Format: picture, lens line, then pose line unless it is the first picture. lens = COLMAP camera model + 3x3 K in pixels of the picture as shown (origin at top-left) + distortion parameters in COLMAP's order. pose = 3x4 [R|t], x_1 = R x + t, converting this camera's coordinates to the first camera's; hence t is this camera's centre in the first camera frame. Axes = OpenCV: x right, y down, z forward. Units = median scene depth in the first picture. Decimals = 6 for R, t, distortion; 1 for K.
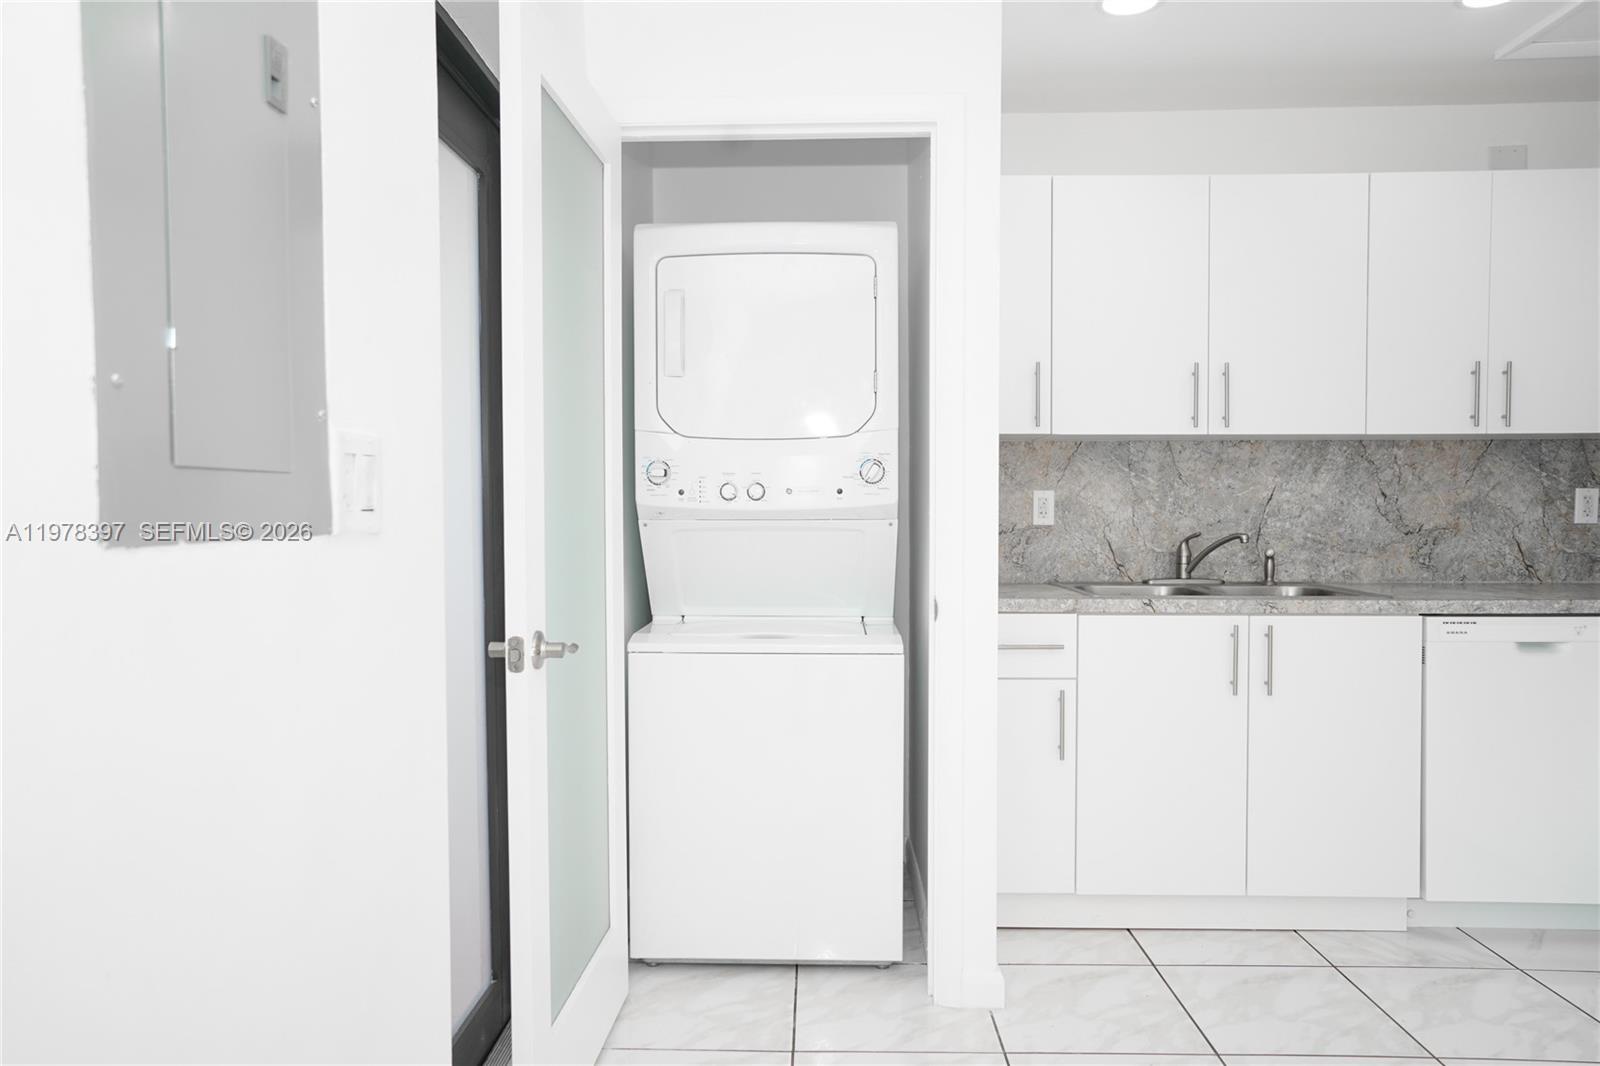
lens RADIAL K [[1118.2, 0, 791.0], [0, 1118.2, 534.4], [0, 0, 1]] dist [-0.045217, 0.073664]
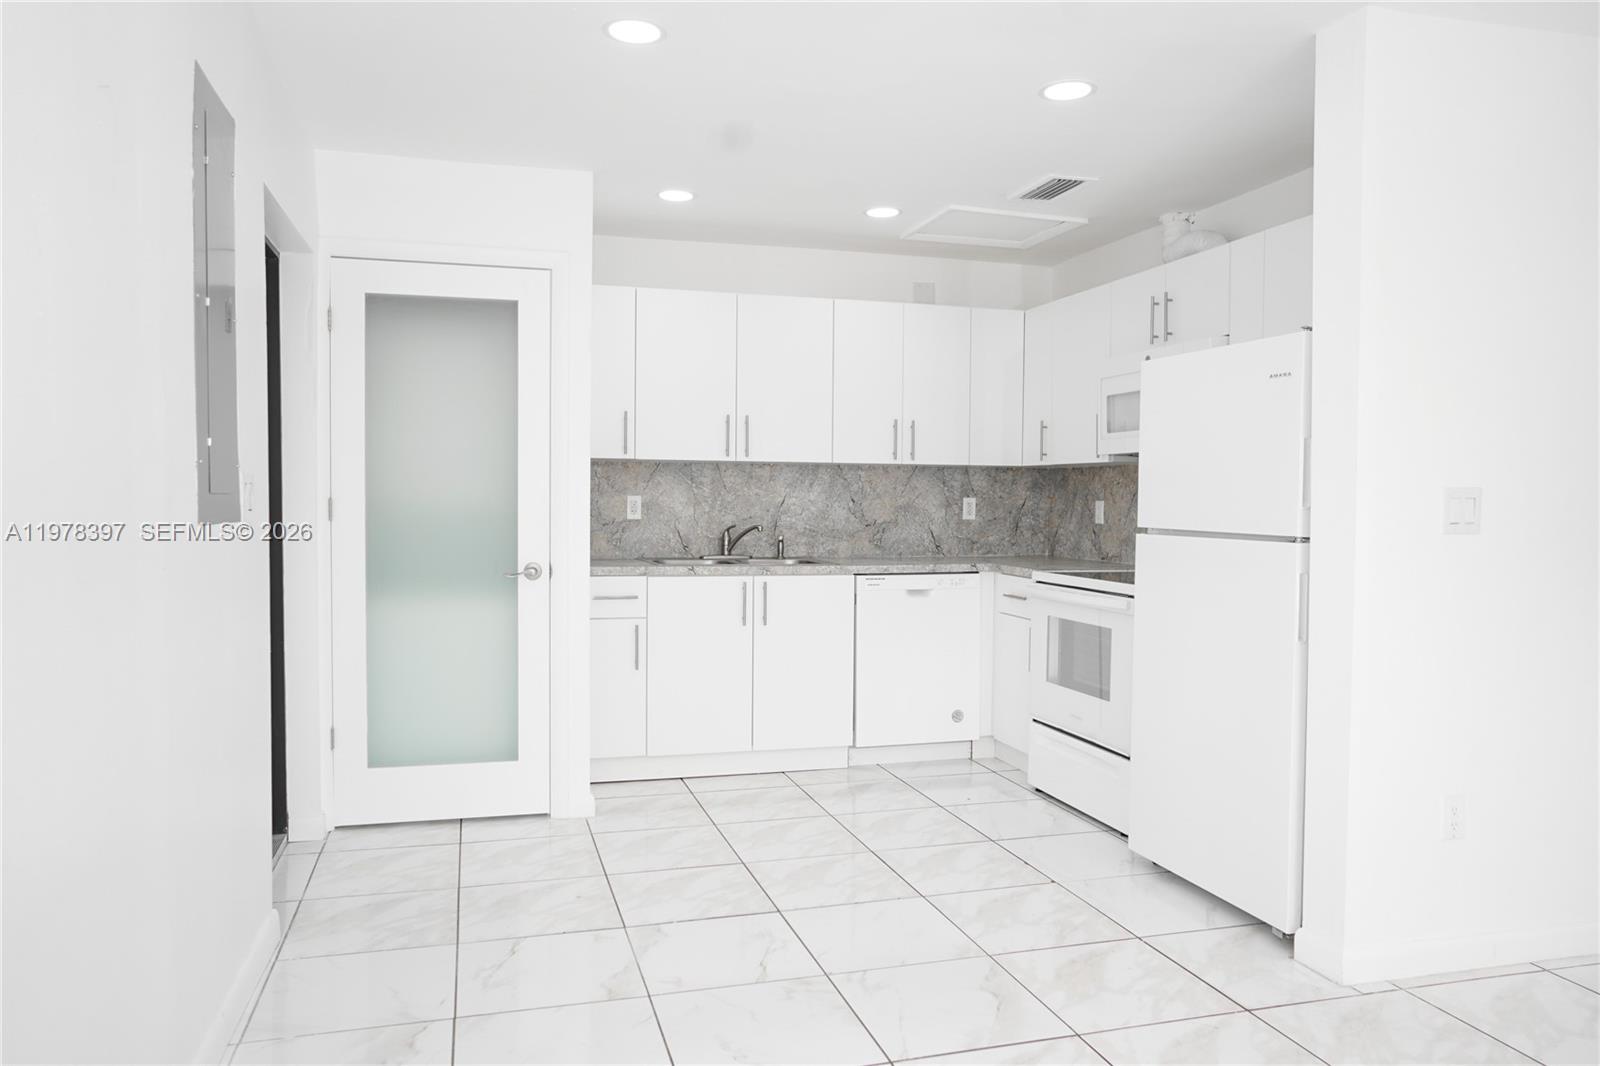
lens RADIAL K [[1118.2, 0, 791.0], [0, 1118.2, 534.4], [0, 0, 1]] dist [-0.045217, 0.073664]
pose [[0.954643, -0.000070, 0.297753, -0.014031], [-0.001233, 0.999990, 0.004187, 0.005193], [-0.297750, -0.004364, 0.954634, -0.466657]]
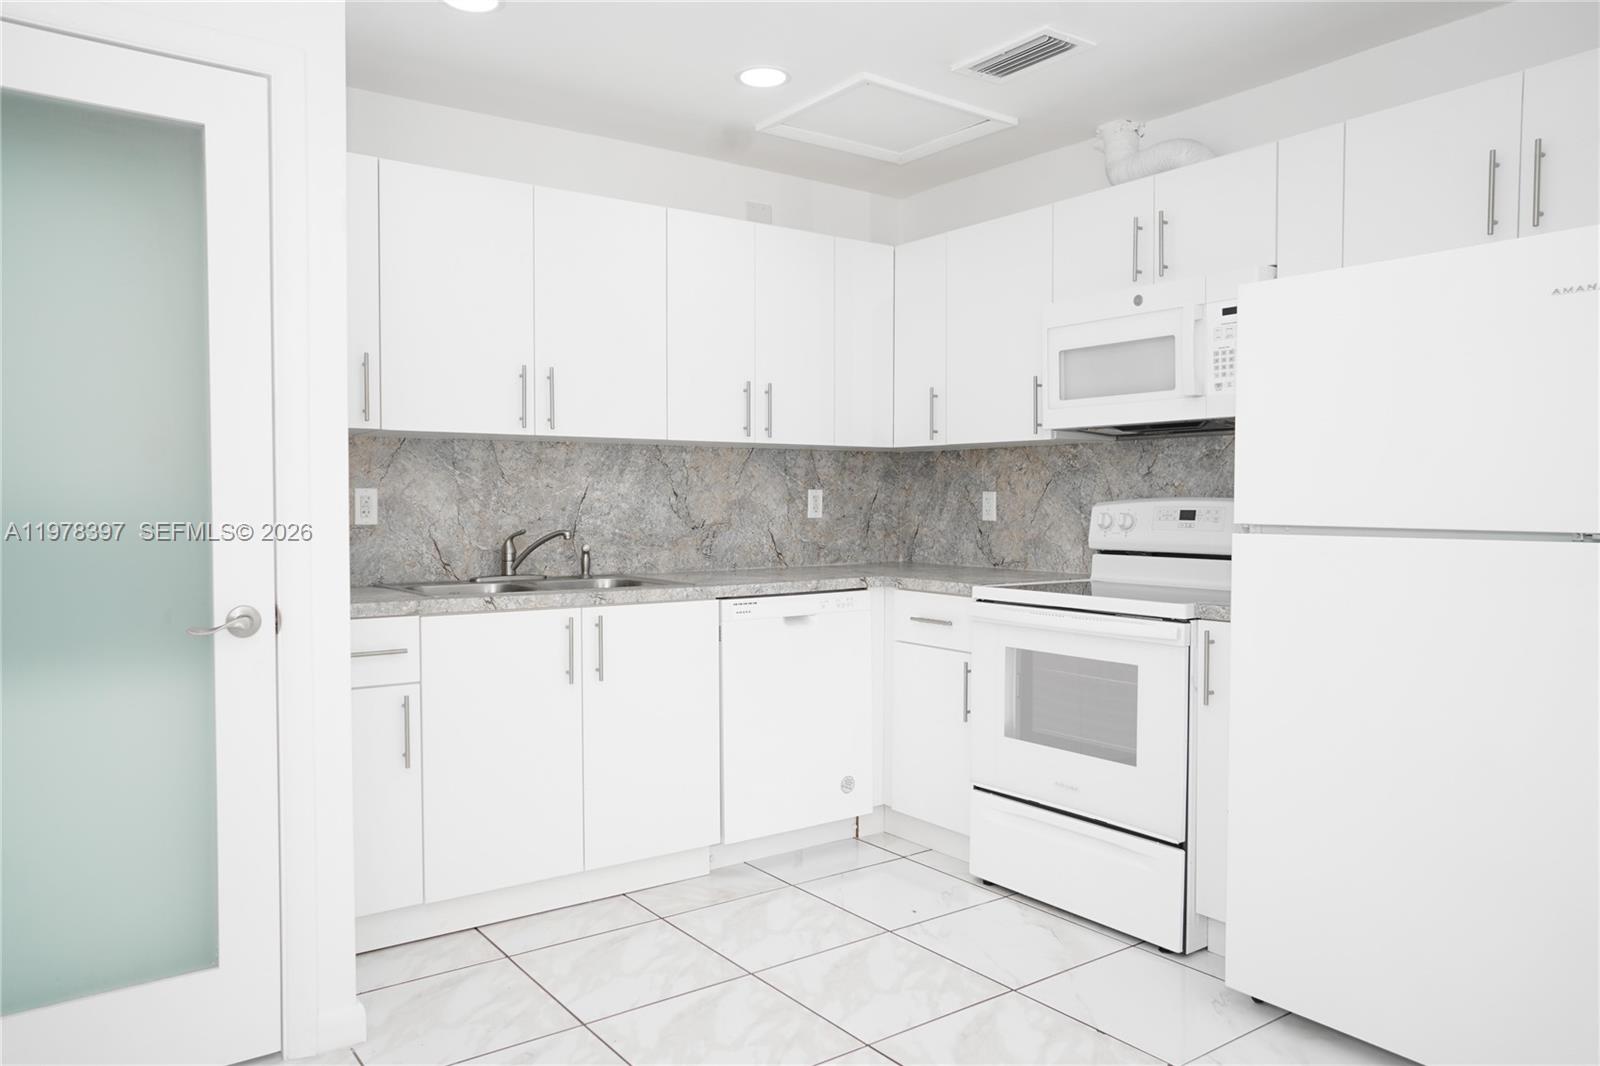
lens RADIAL K [[1118.2, 0, 791.0], [0, 1118.2, 534.4], [0, 0, 1]] dist [-0.045217, 0.073664]
pose [[0.795685, -0.017572, 0.605456, -0.060531], [0.016857, 0.999834, 0.006864, -0.000587], [-0.605476, 0.004745, 0.795850, 0.026520]]
